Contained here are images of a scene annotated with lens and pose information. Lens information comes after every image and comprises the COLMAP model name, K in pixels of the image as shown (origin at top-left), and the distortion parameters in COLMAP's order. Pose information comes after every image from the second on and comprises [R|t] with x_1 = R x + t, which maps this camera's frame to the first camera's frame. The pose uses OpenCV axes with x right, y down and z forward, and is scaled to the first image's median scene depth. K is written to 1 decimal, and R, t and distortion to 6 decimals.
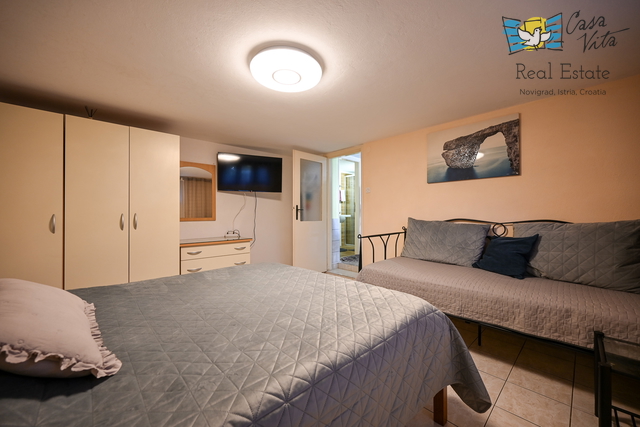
lens RADIAL K [[250.1, 0, 320.0], [0, 250.1, 213.5], [0, 0, 1]] dist [0.001421, 0.000467]
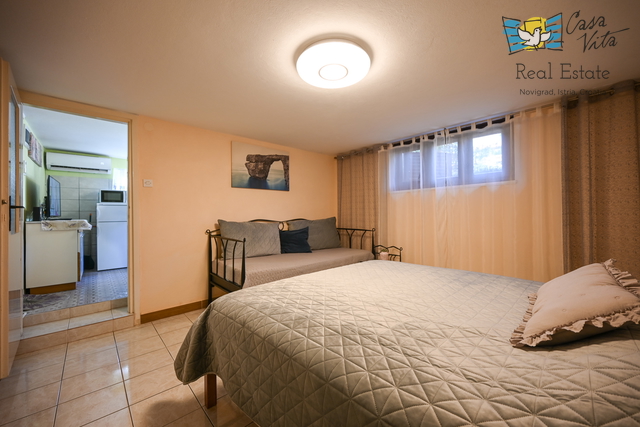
lens RADIAL K [[250.1, 0, 320.0], [0, 250.1, 213.5], [0, 0, 1]] dist [0.001421, 0.000467]
pose [[0.000398, 0.006429, 0.999979, -0.731932], [0.007414, 0.999952, -0.006432, 0.001656], [-0.999972, 0.007417, 0.000350, 0.727867]]
